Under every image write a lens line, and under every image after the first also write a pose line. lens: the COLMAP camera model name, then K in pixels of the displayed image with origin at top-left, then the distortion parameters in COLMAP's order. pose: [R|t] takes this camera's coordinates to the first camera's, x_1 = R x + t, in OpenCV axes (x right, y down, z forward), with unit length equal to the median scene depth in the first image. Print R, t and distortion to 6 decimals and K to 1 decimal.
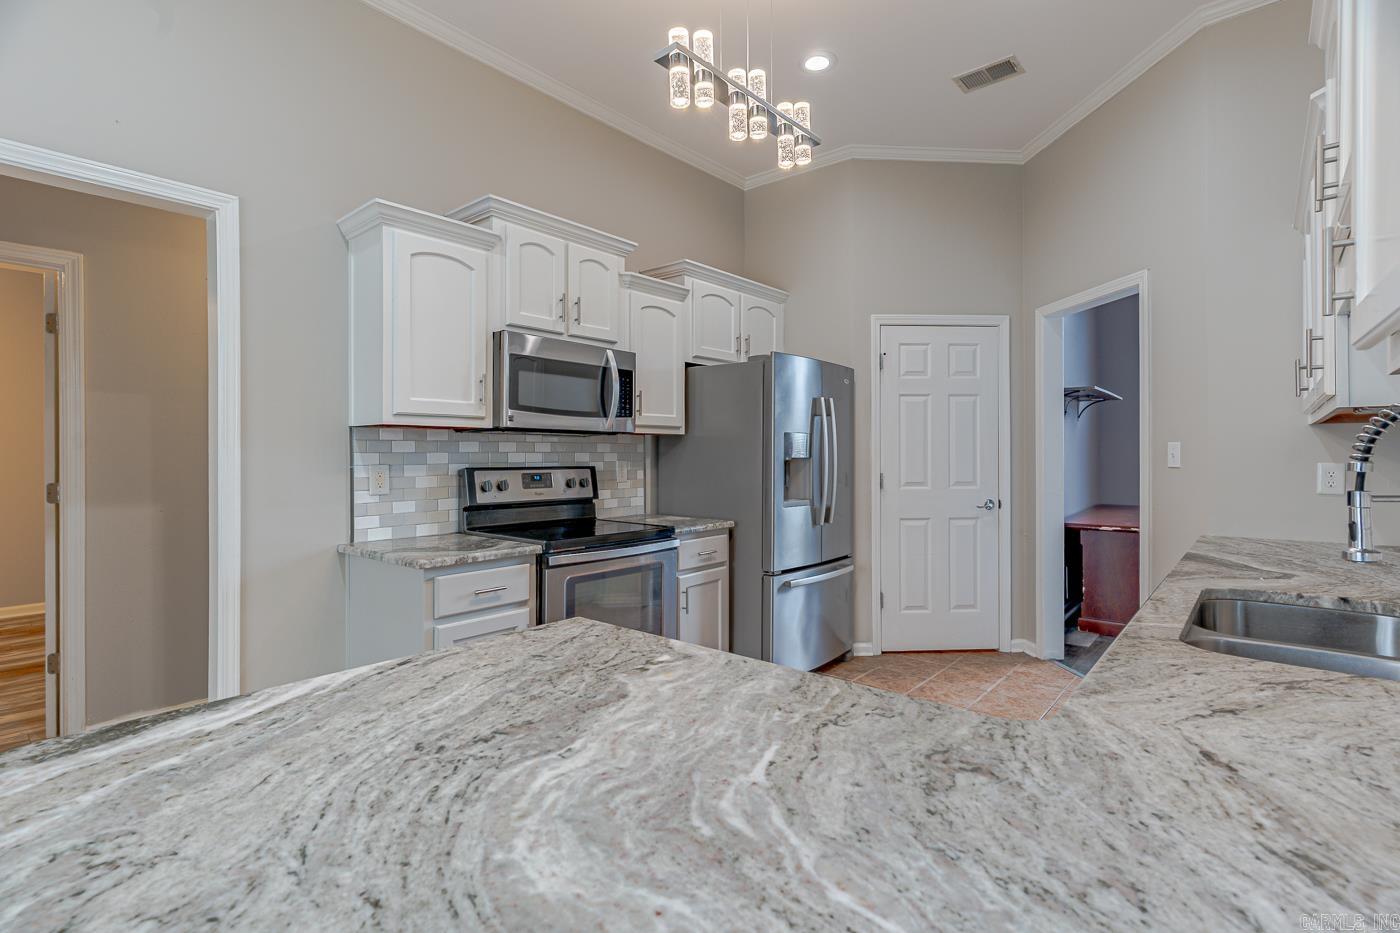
lens RADIAL K [[672.4, 0, 695.8], [0, 672.4, 460.3], [0, 0, 1]] dist [0.000714, 0.000129]
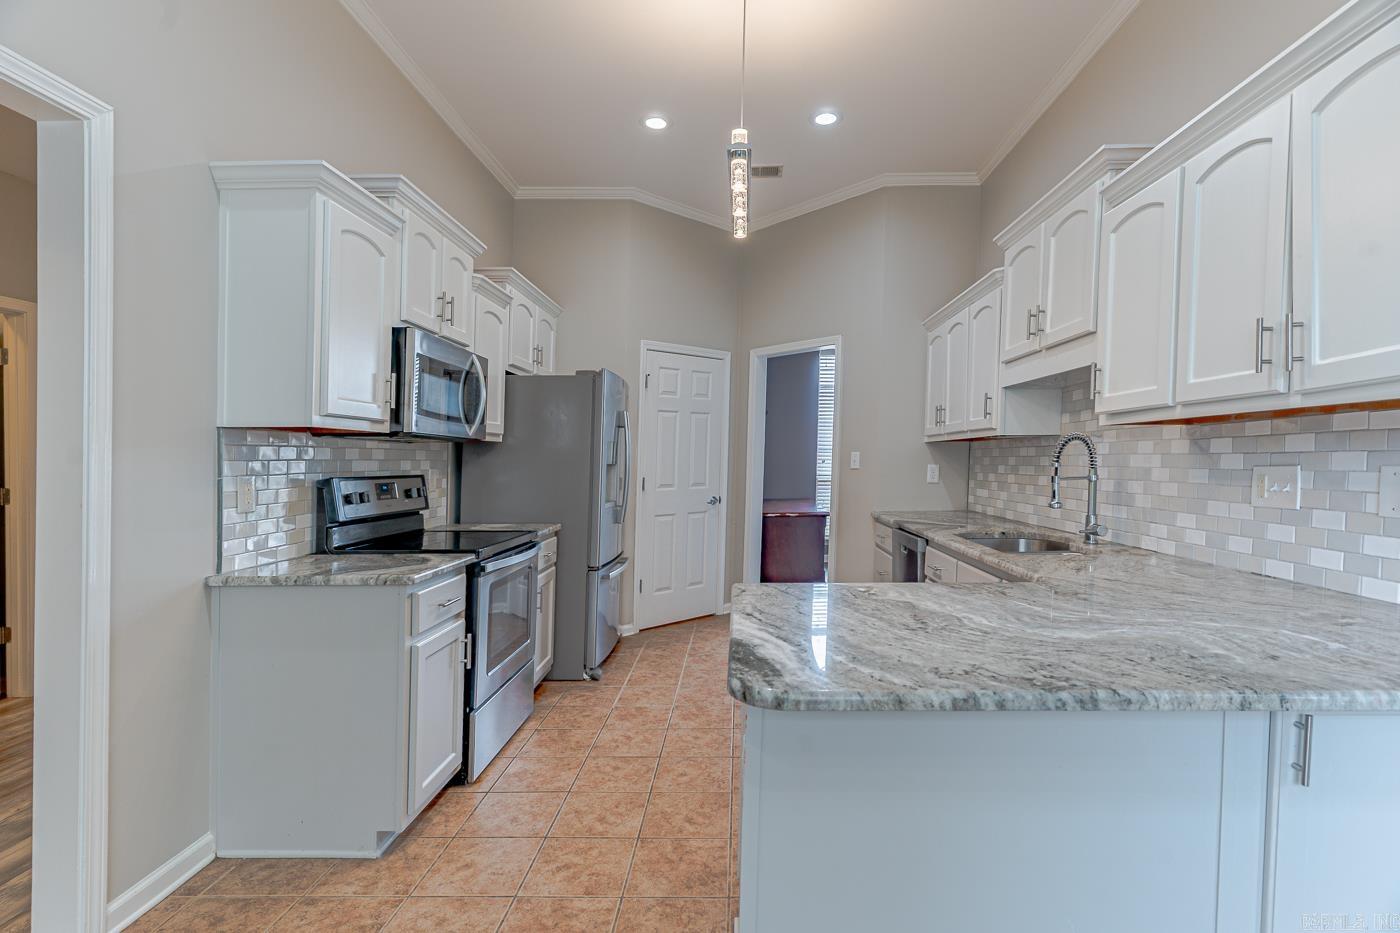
lens RADIAL K [[672.4, 0, 743.7], [0, 672.4, 504.3], [0, 0, 1]] dist [0.000714, 0.000129]
pose [[0.764379, -0.044984, 0.643196, -0.468204], [0.010445, 0.998296, 0.057406, 0.001030], [-0.644683, -0.037162, 0.763546, -0.005808]]
